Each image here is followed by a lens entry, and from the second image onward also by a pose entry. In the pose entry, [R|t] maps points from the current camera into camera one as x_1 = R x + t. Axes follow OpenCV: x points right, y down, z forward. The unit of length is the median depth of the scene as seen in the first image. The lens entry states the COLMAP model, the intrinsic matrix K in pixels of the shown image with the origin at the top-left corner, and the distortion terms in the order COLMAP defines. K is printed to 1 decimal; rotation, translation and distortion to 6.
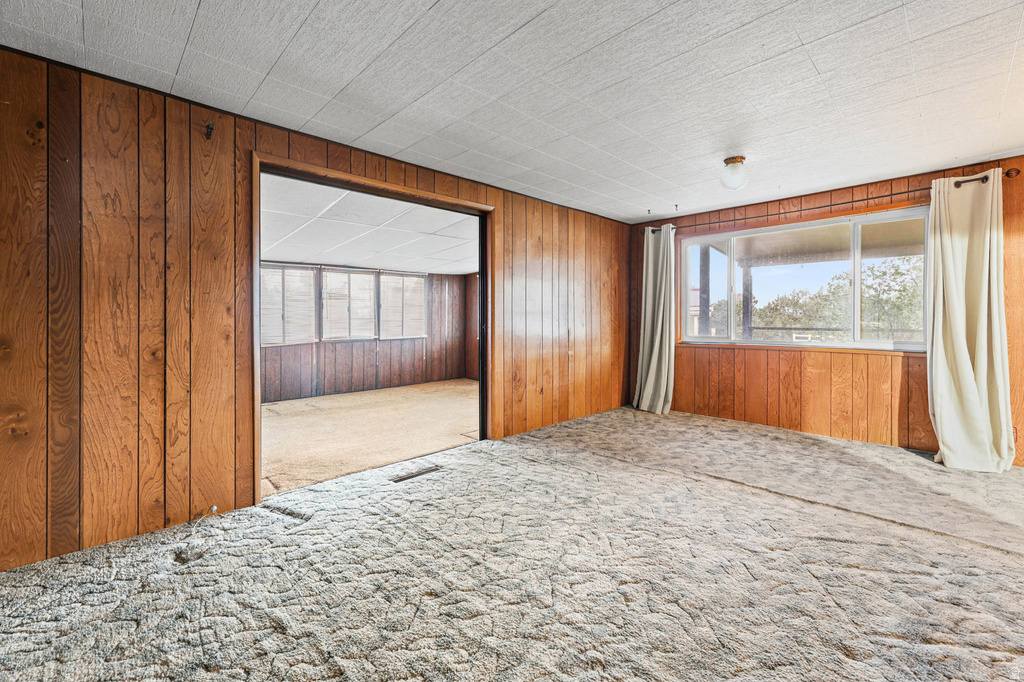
lens RADIAL K [[434.6, 0, 510.3], [0, 434.6, 309.3], [0, 0, 1]] dist [0.001775, 0.000211]
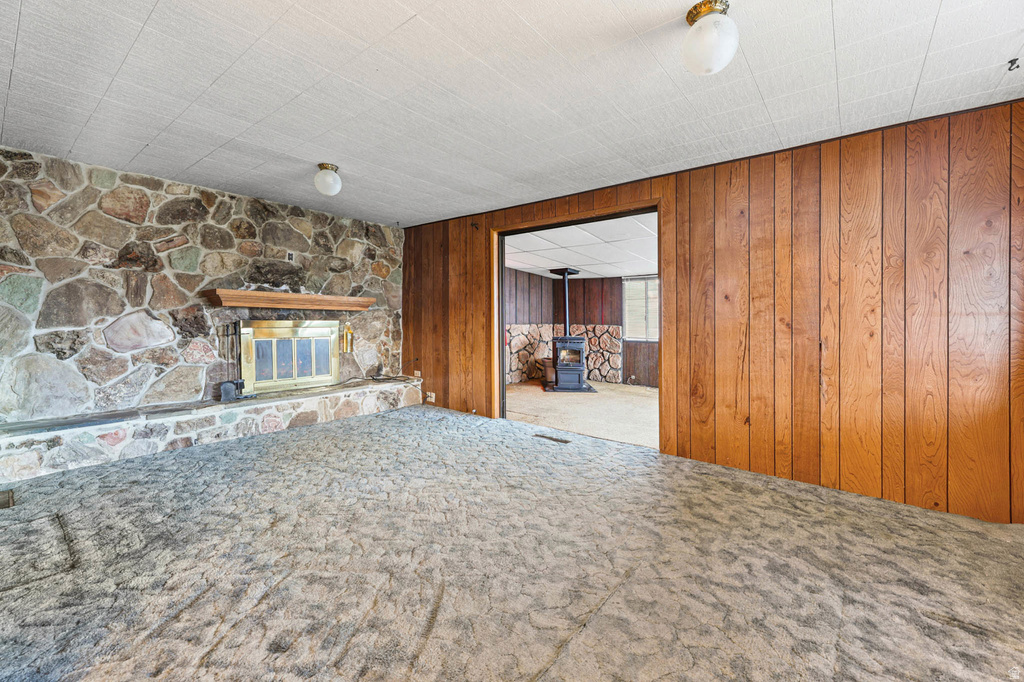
lens RADIAL K [[420.9, 0, 511.0], [0, 420.9, 335.3], [0, 0, 1]] dist [0.002114, 0.000199]
pose [[0.118784, 0.042986, -0.991989, 1.291739], [0.010102, 0.998958, 0.044498, 0.011729], [0.992869, -0.015307, 0.118226, 0.931650]]
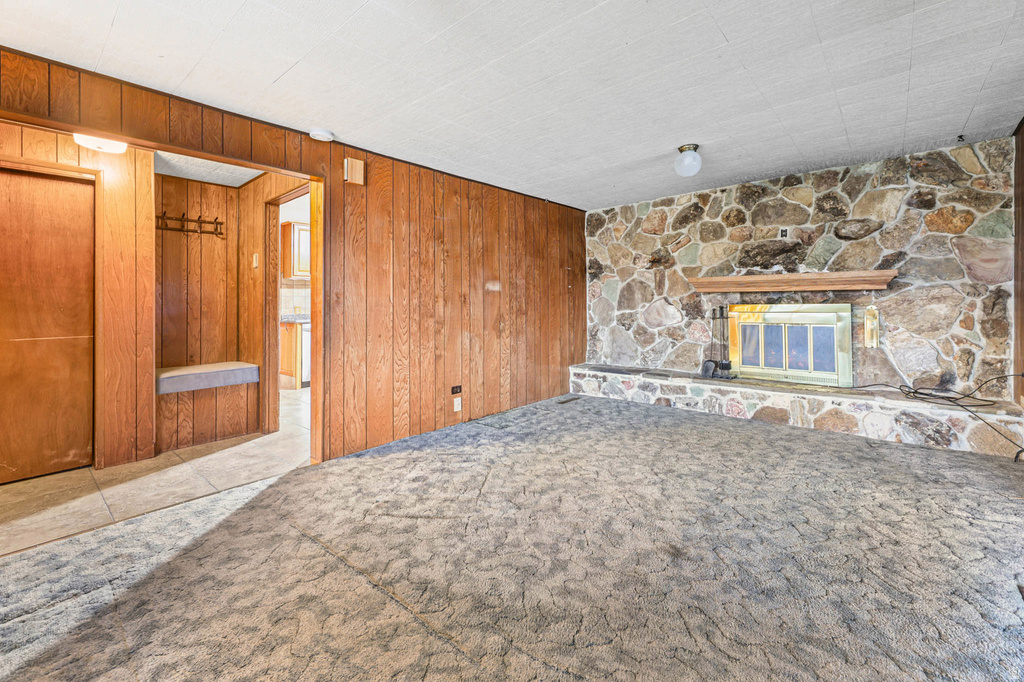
lens RADIAL K [[434.6, 0, 510.3], [0, 434.6, 309.3], [0, 0, 1]] dist [0.001775, 0.000211]
pose [[-0.997001, 0.017773, -0.075321, 0.532398], [0.018356, 0.999807, -0.007051, 0.032141], [0.075181, -0.008412, -0.997134, 1.830728]]
